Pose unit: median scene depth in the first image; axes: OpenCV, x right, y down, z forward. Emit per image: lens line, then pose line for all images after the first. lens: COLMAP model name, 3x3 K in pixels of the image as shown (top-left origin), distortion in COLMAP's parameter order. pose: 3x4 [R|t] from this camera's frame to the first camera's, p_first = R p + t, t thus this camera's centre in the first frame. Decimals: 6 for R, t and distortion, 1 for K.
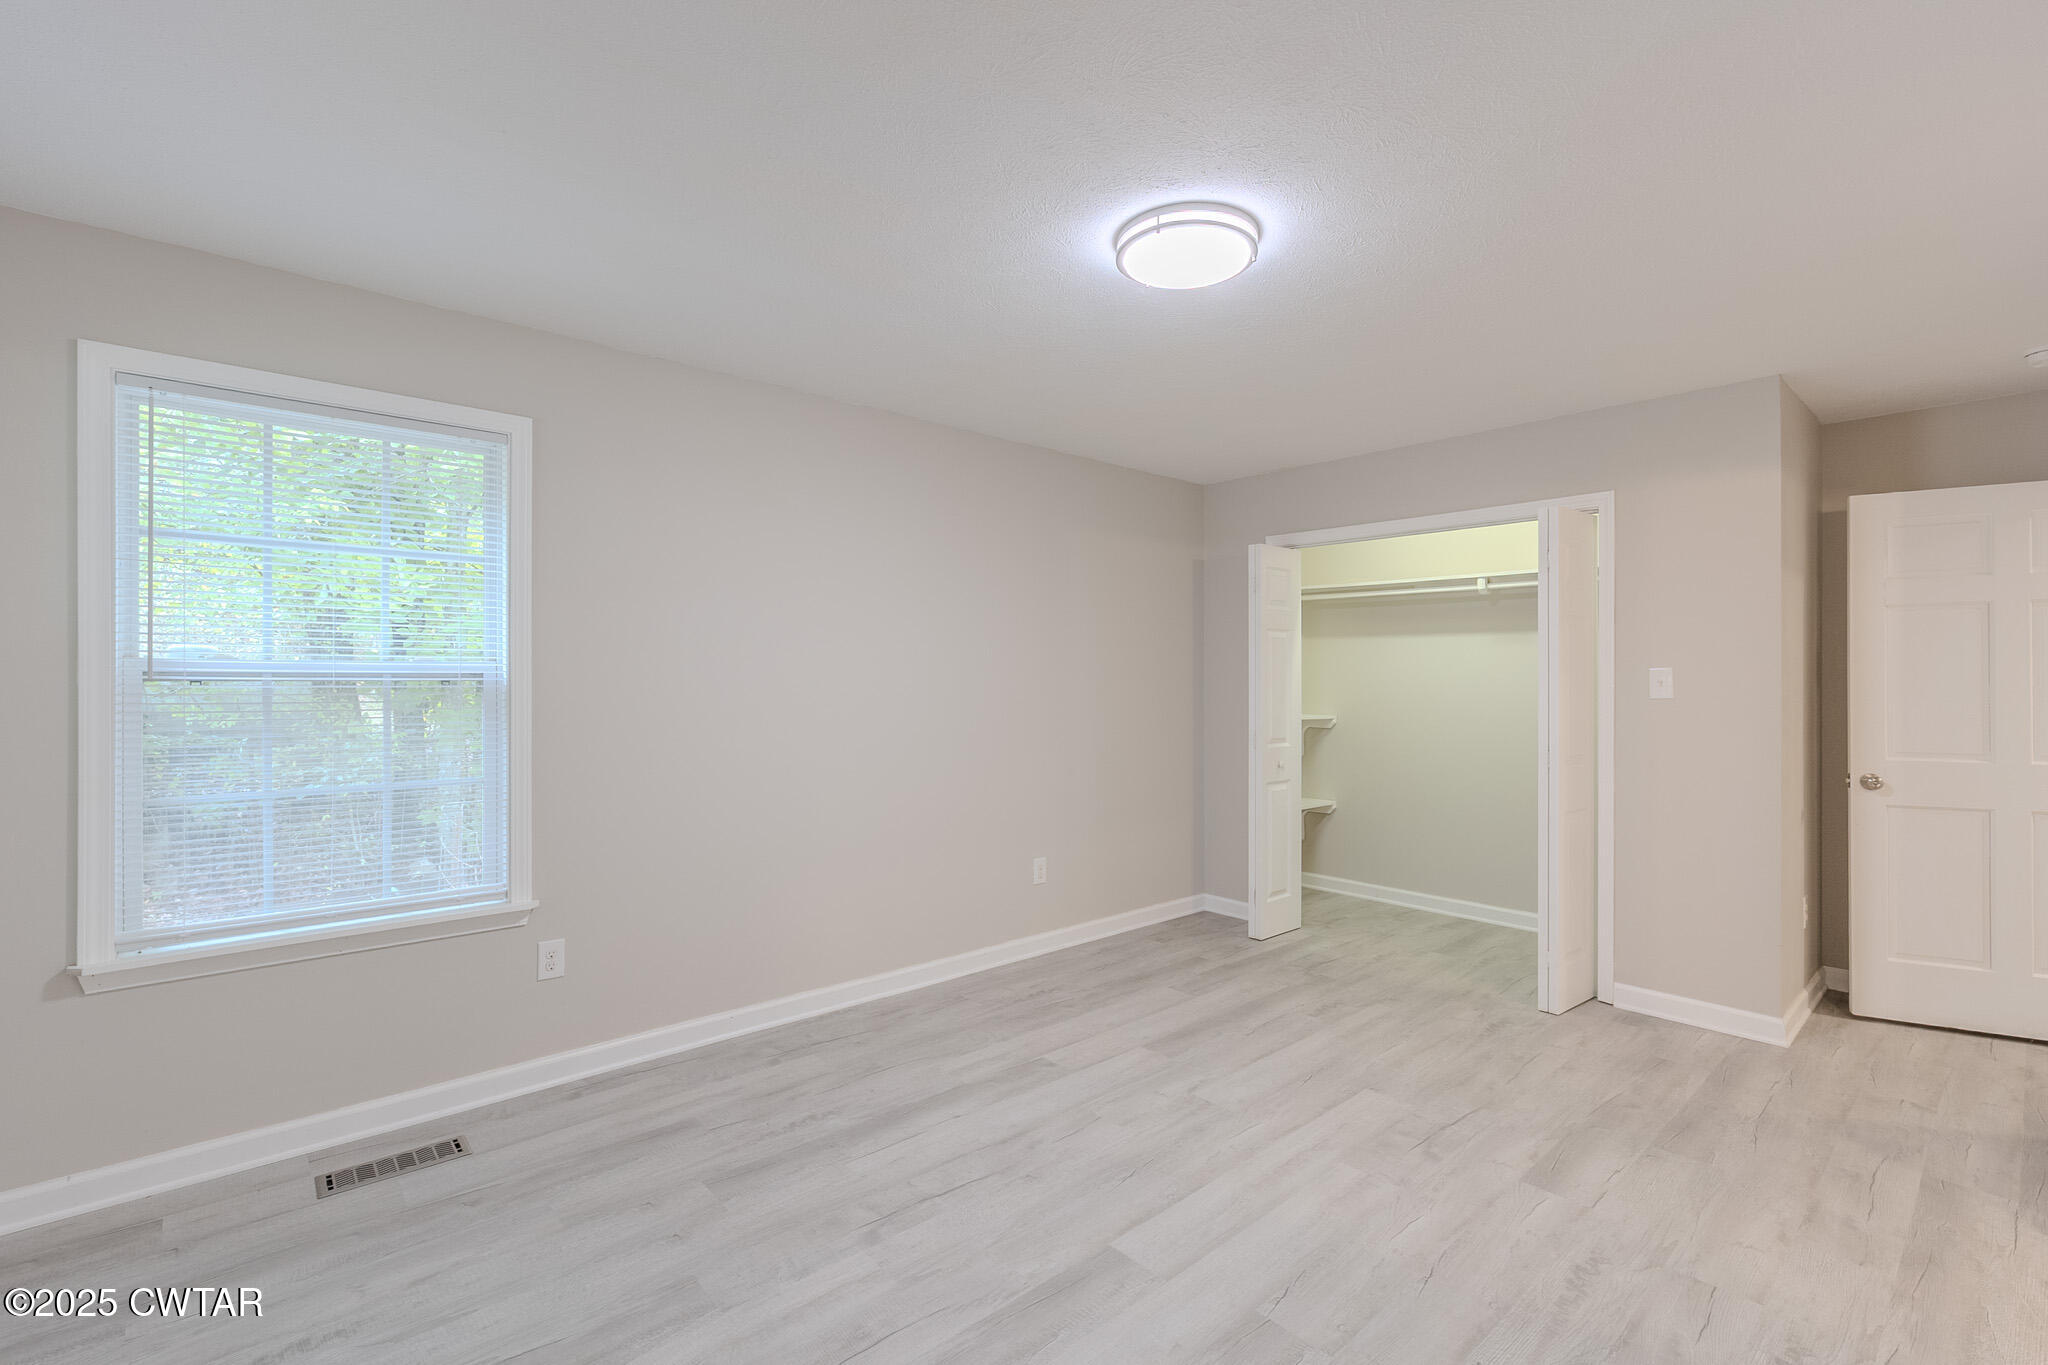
lens RADIAL K [[908.2, 0, 1035.2], [0, 908.2, 683.1], [0, 0, 1]] dist [0.002783, 0.000507]
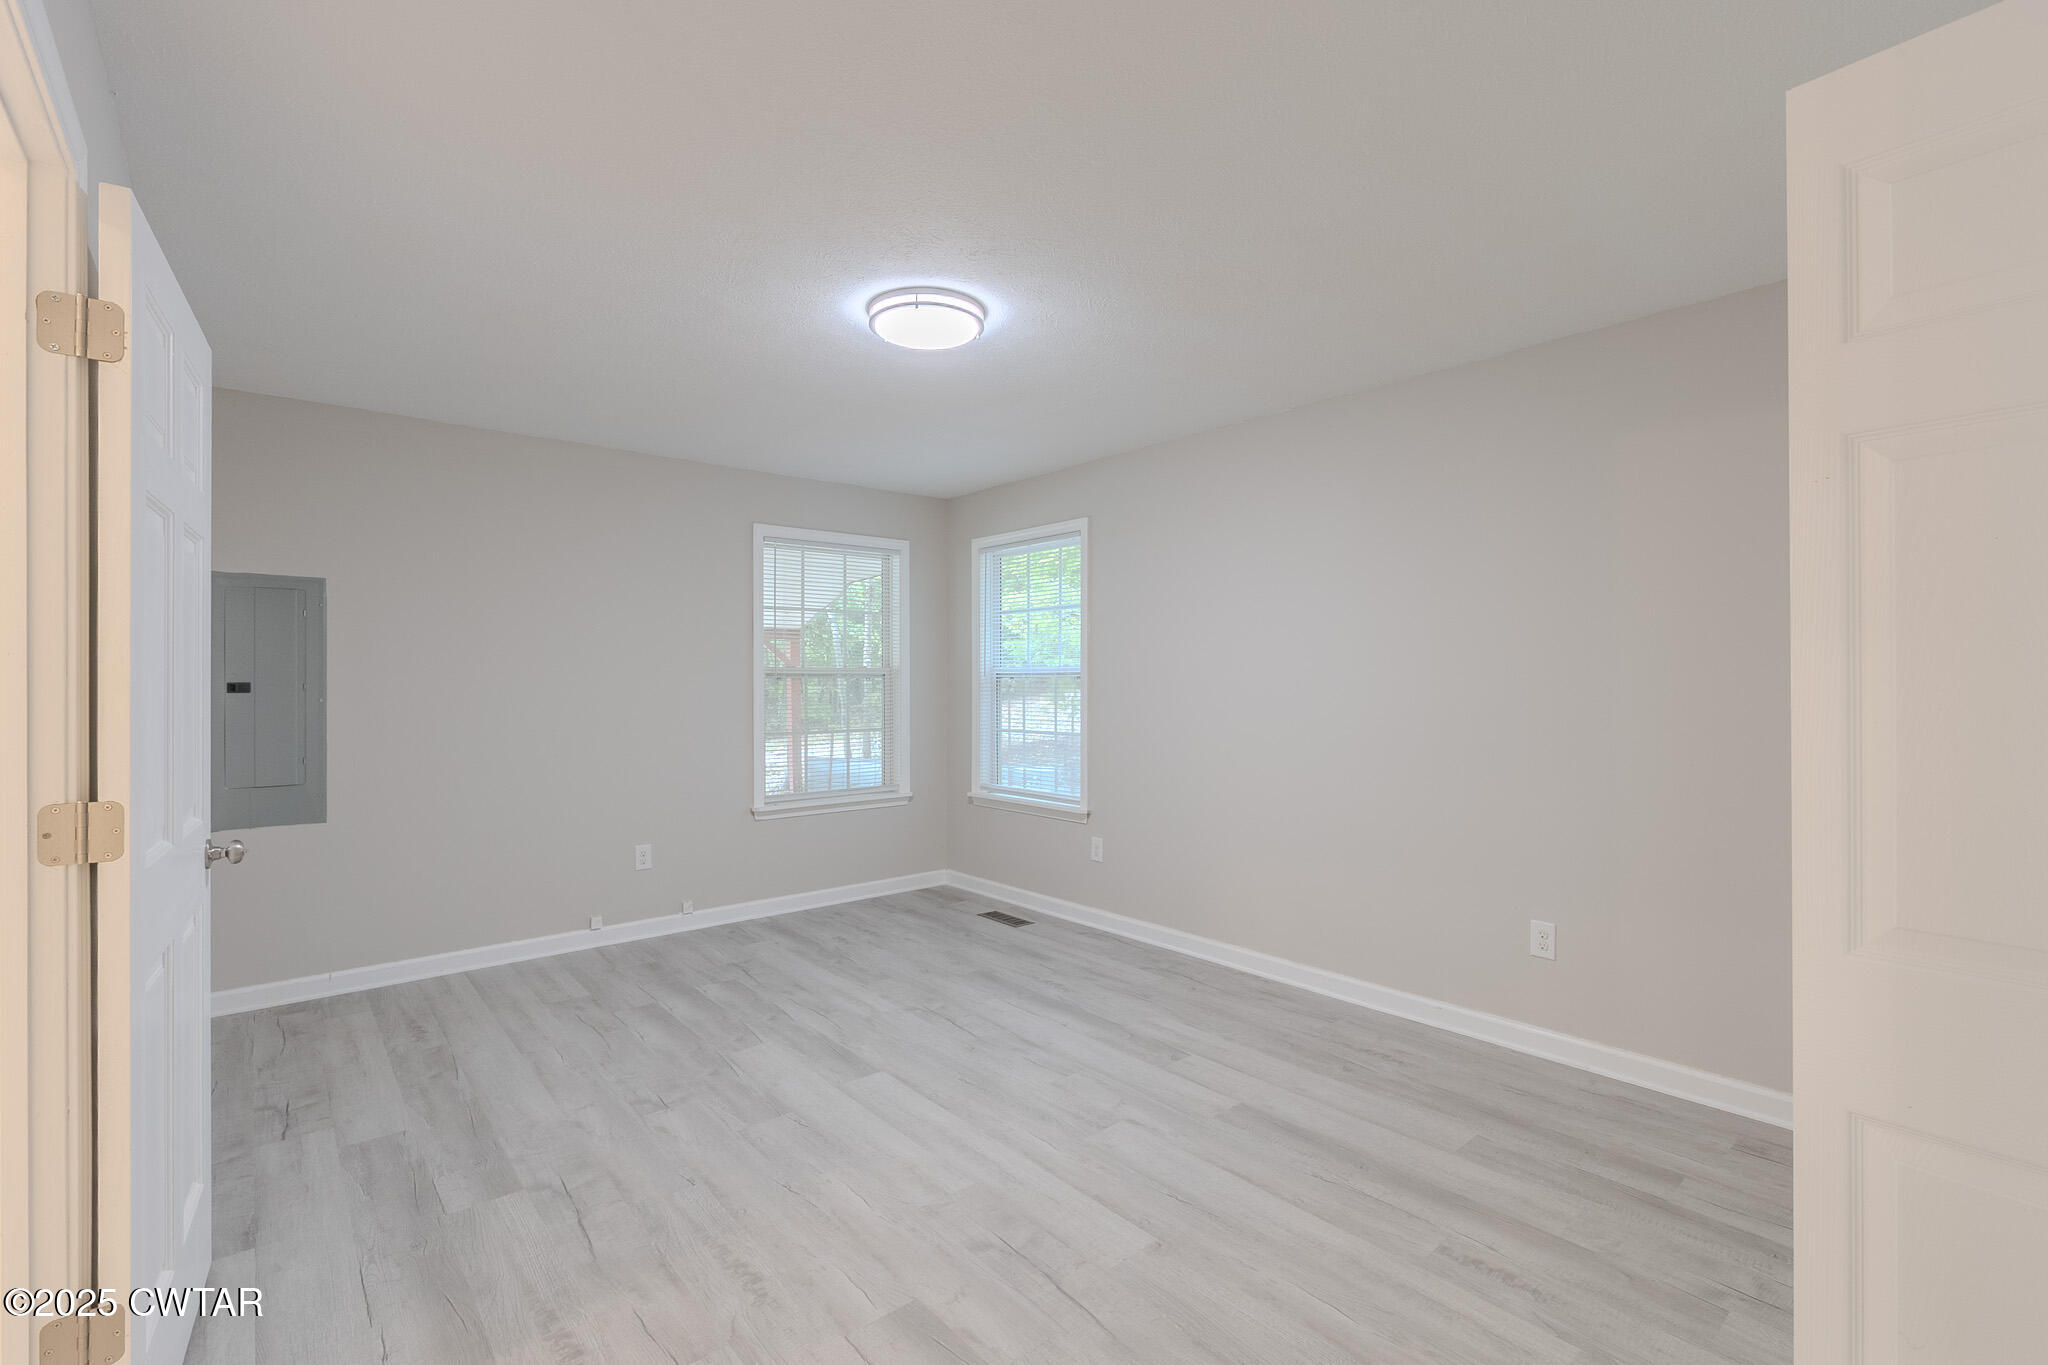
lens RADIAL K [[908.2, 0, 1035.2], [0, 908.2, 683.1], [0, 0, 1]] dist [0.002783, 0.000507]
pose [[-0.021985, 0.000932, -0.999758, 1.101432], [0.003644, 0.999993, 0.000852, 0.002491], [0.999752, -0.003624, -0.021988, 0.929815]]
